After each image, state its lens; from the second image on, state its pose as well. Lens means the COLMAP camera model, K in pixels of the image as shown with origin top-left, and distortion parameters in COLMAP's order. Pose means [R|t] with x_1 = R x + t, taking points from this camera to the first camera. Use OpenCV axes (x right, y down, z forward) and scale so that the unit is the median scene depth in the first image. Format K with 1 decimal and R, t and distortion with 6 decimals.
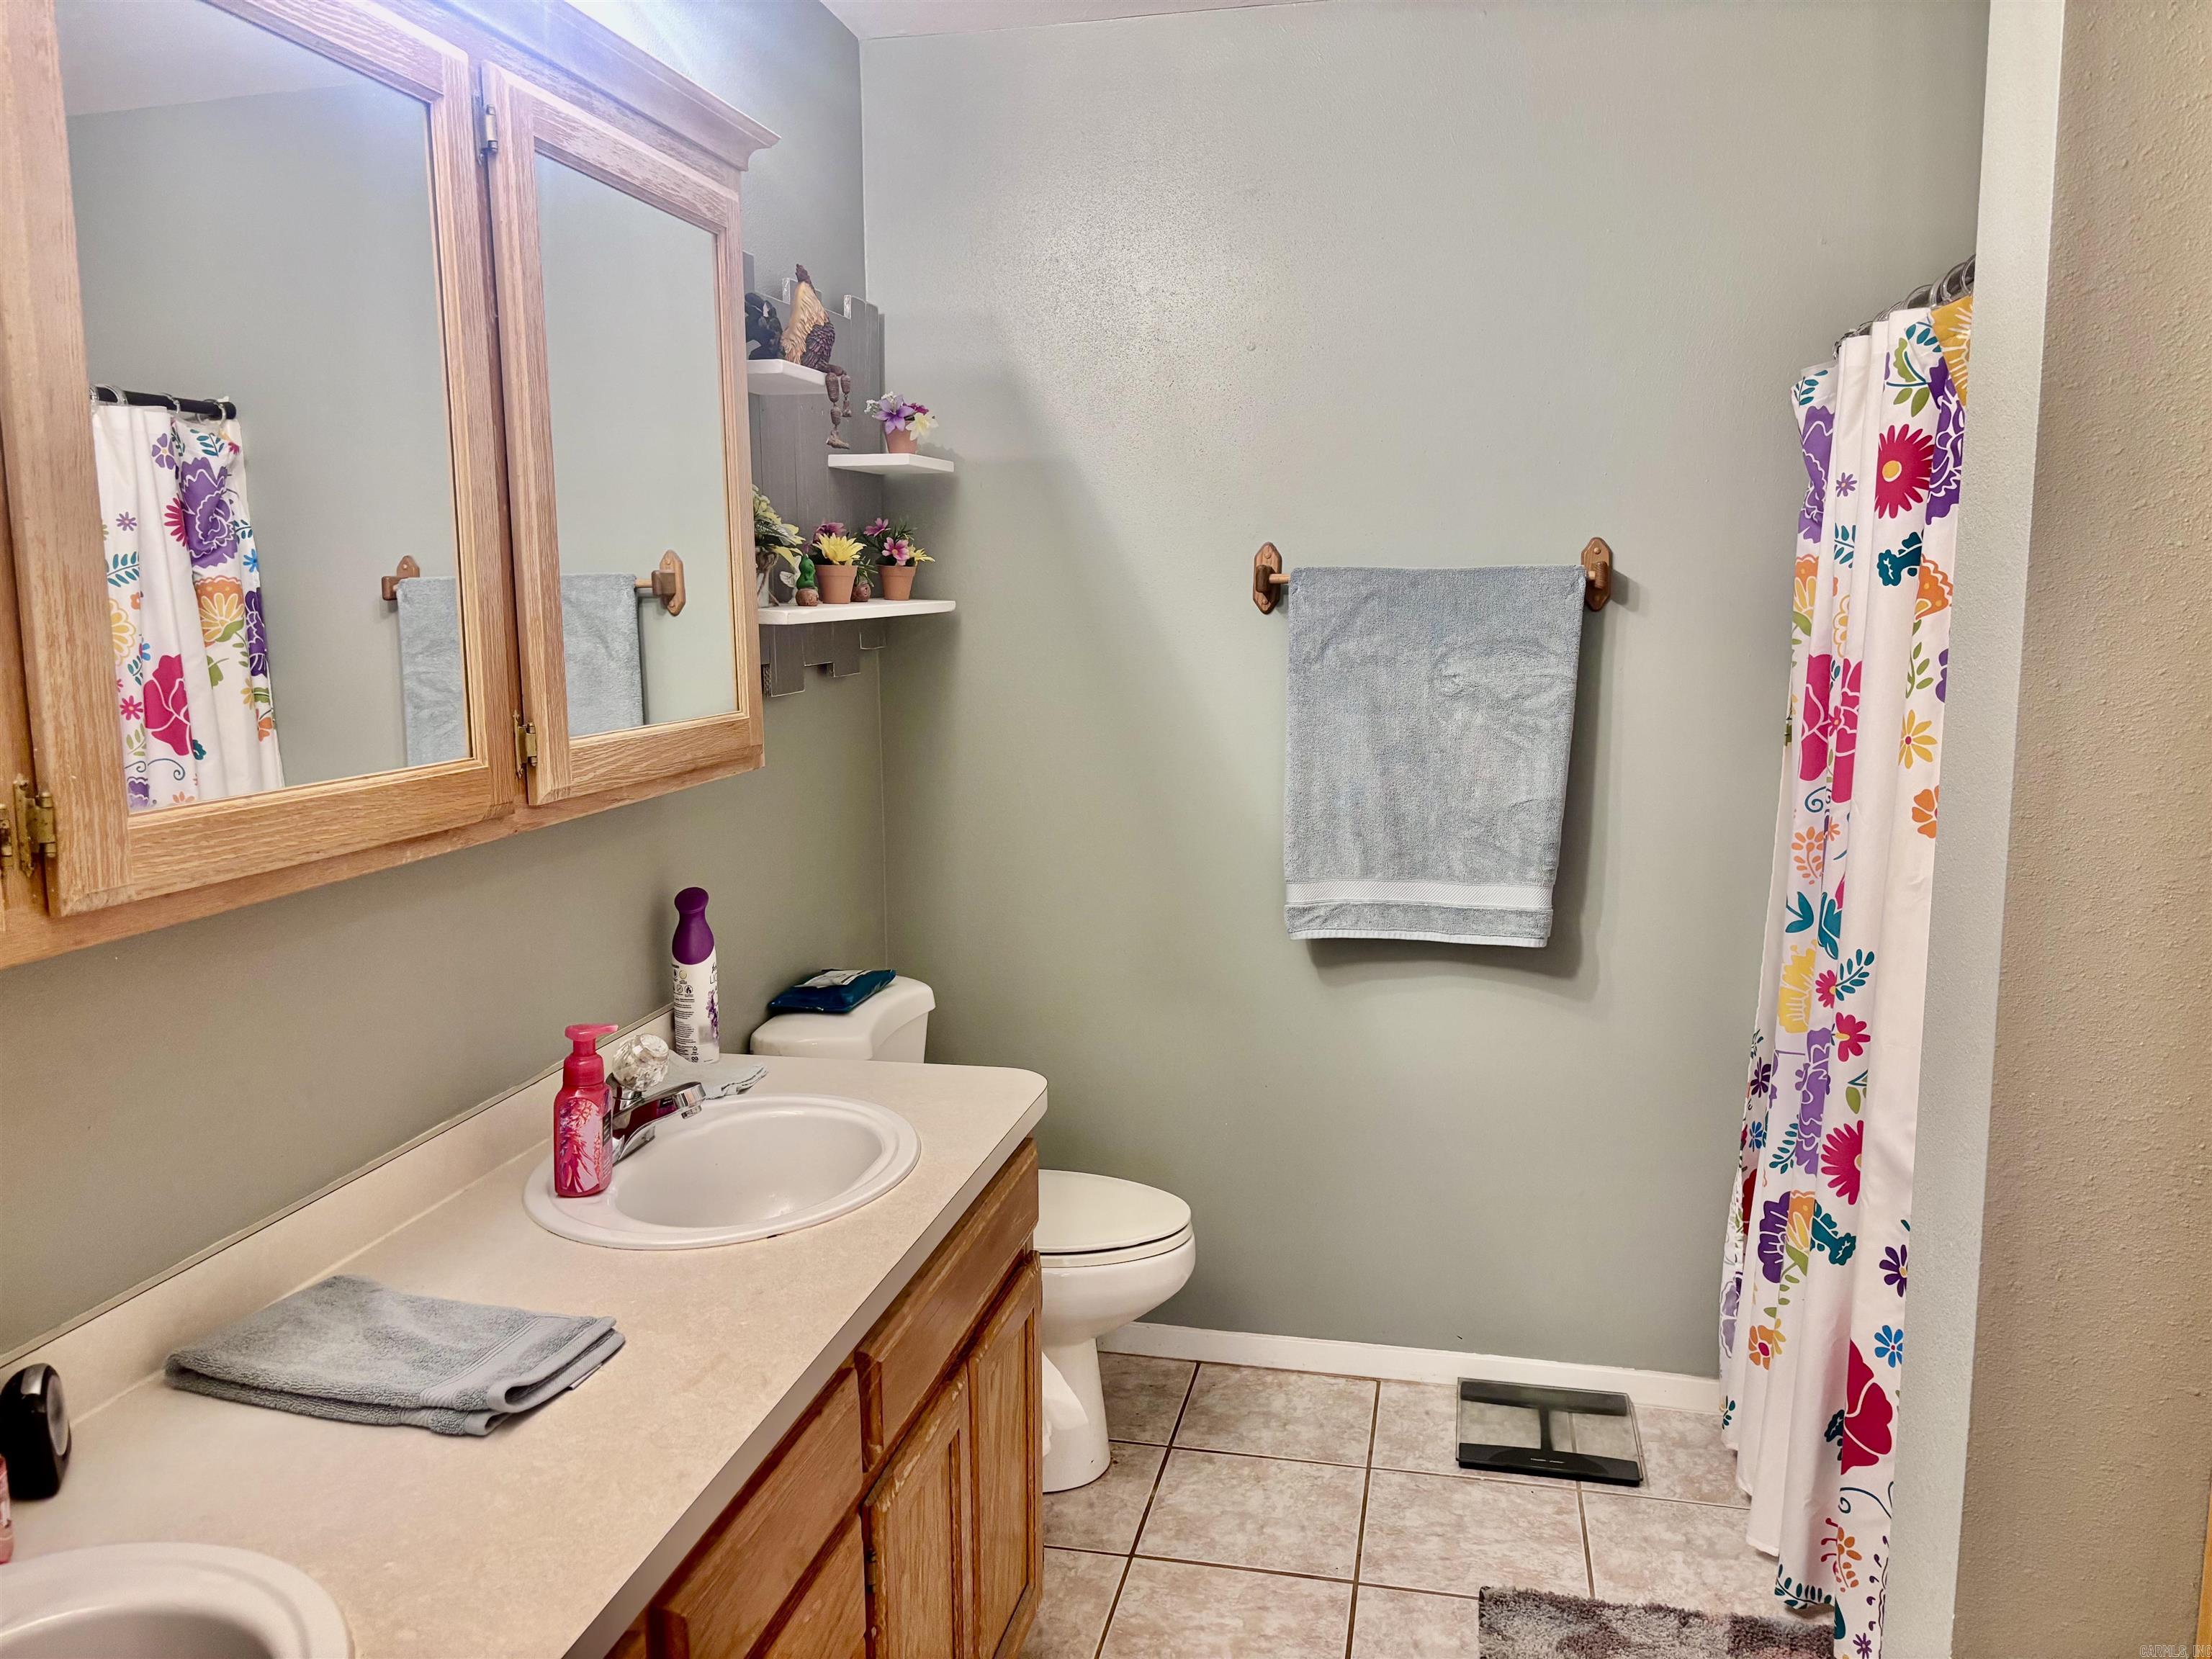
lens RADIAL K [[1663.5, 0, 1101.8], [0, 1663.5, 831.9], [0, 0, 1]] dist [0.041396, -0.055614]
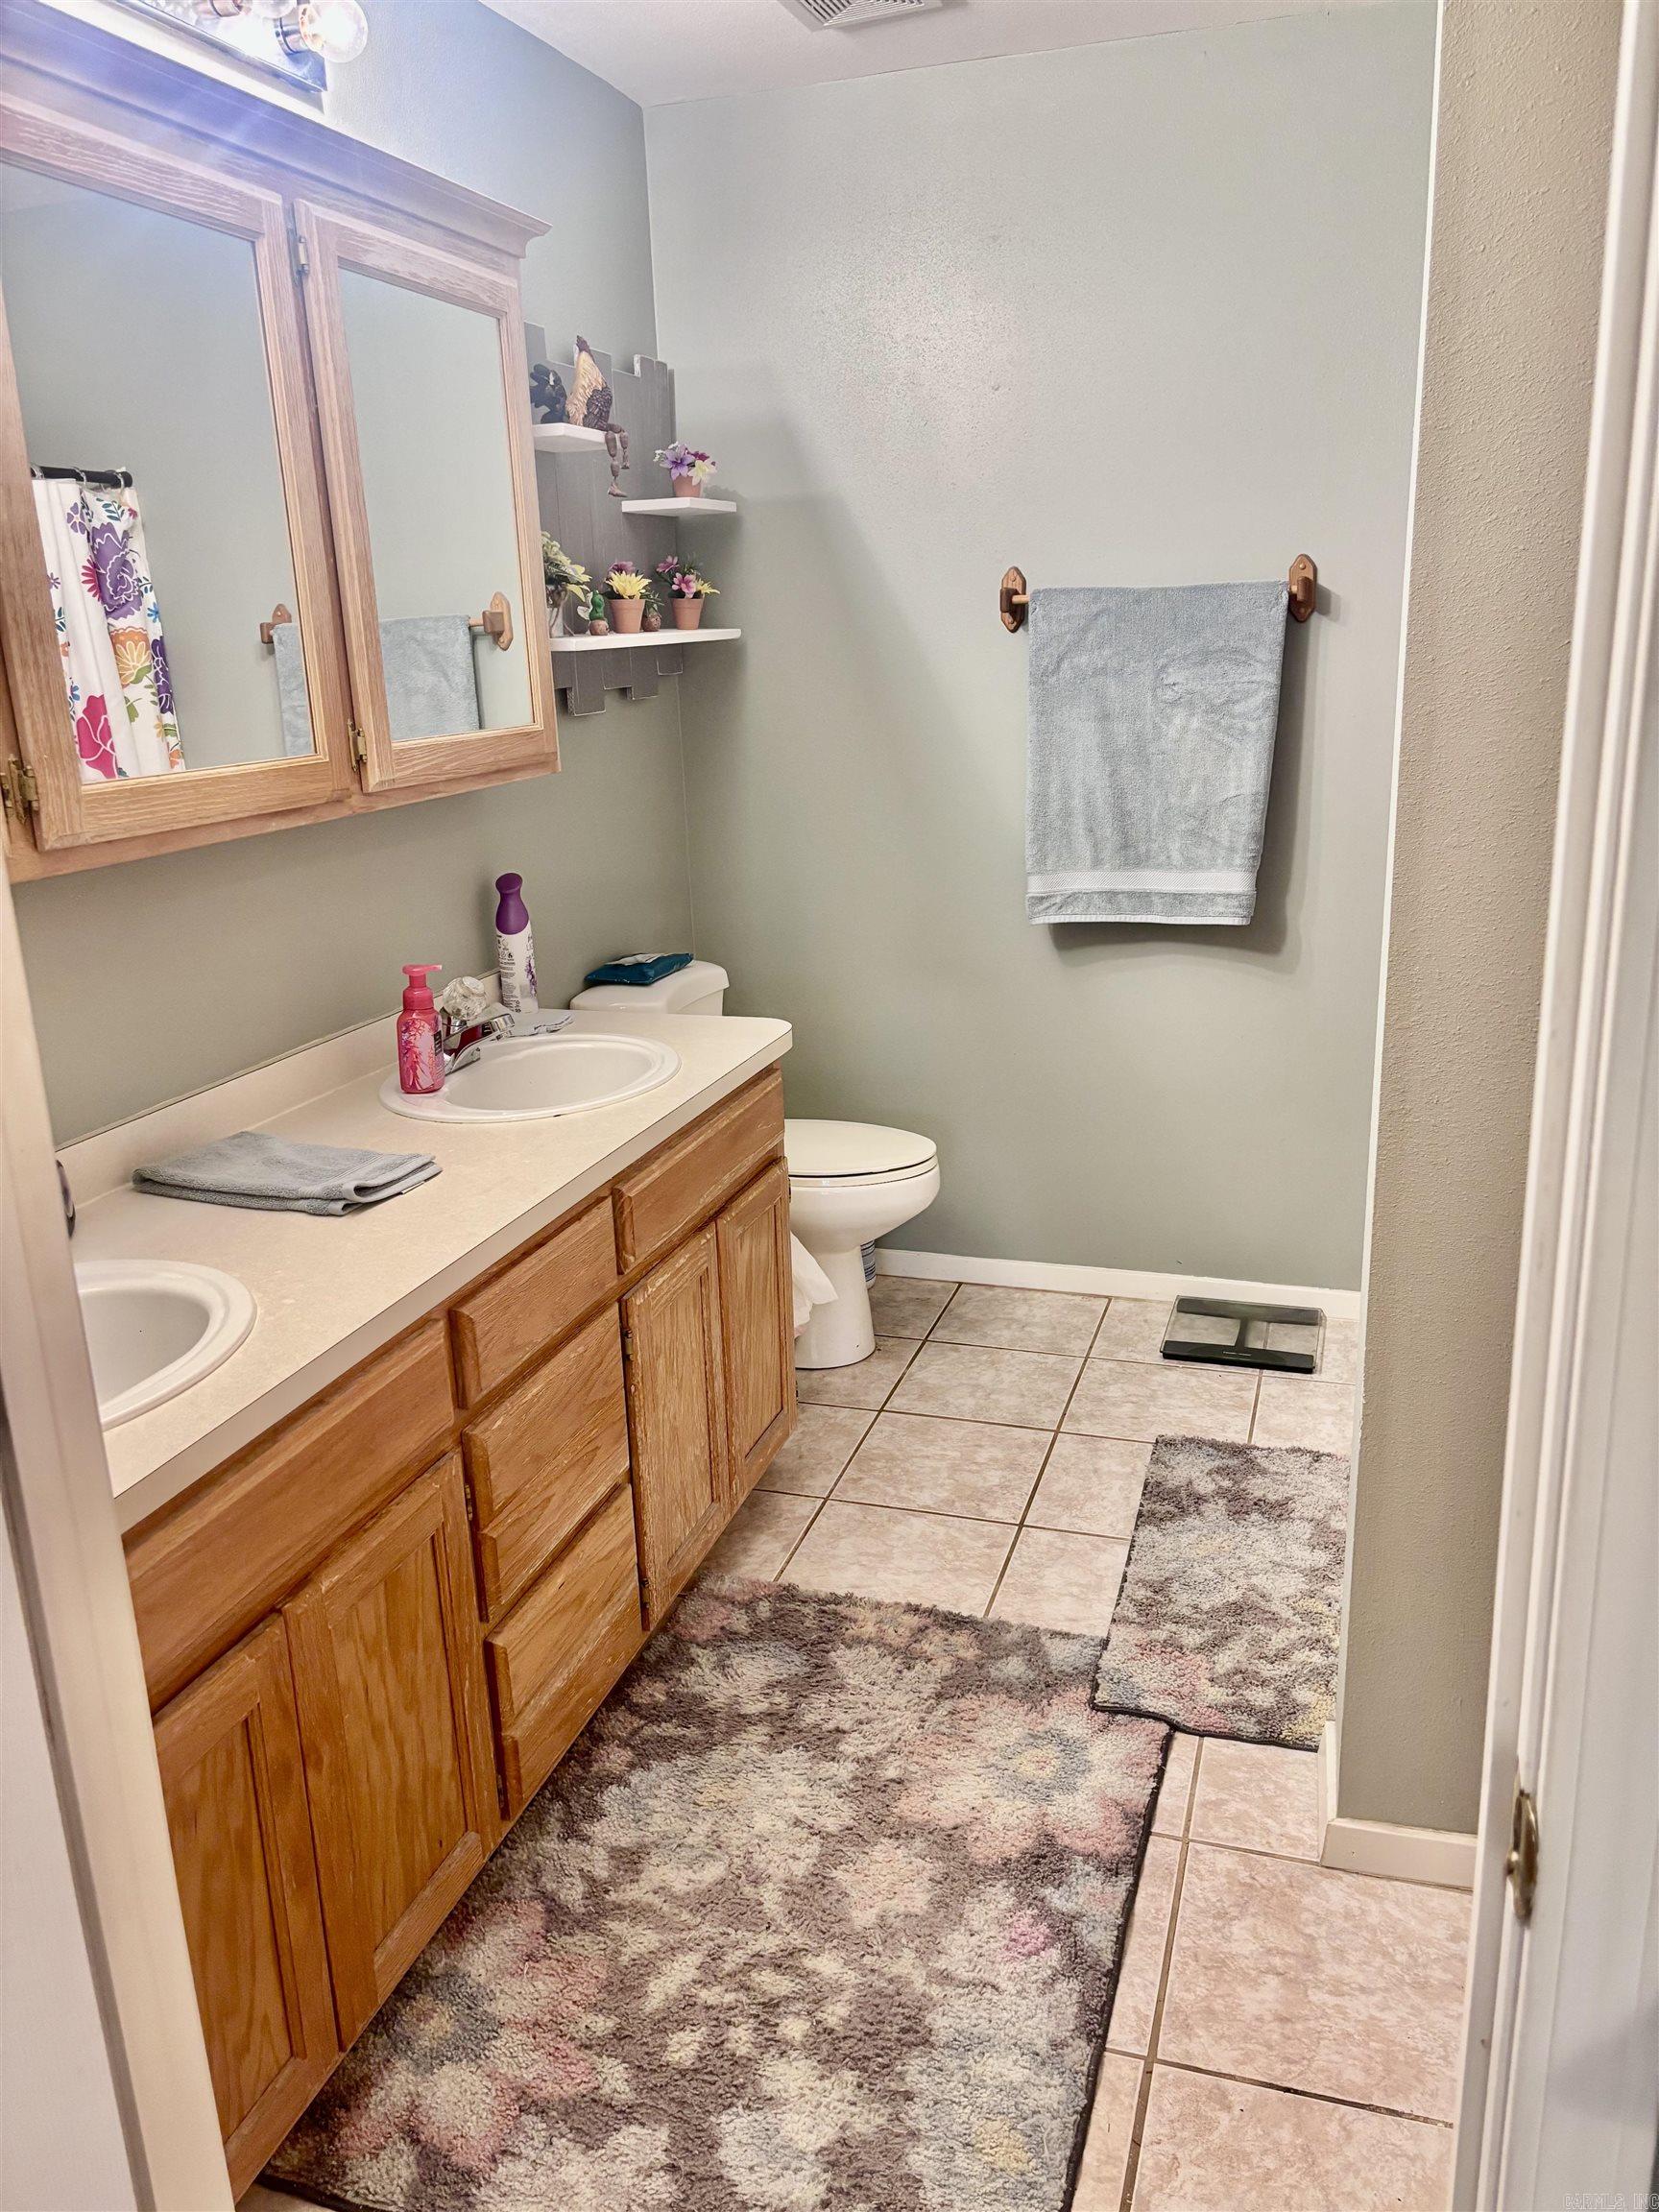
lens RADIAL K [[1663.5, 0, 831.0], [0, 1663.5, 1112.6], [0, 0, 1]] dist [0.041396, -0.055614]
pose [[0.994838, -0.000037, -0.101476, 0.099975], [0.014141, 0.990293, 0.138278, 0.035668], [0.100486, -0.138999, 0.985181, -0.188225]]
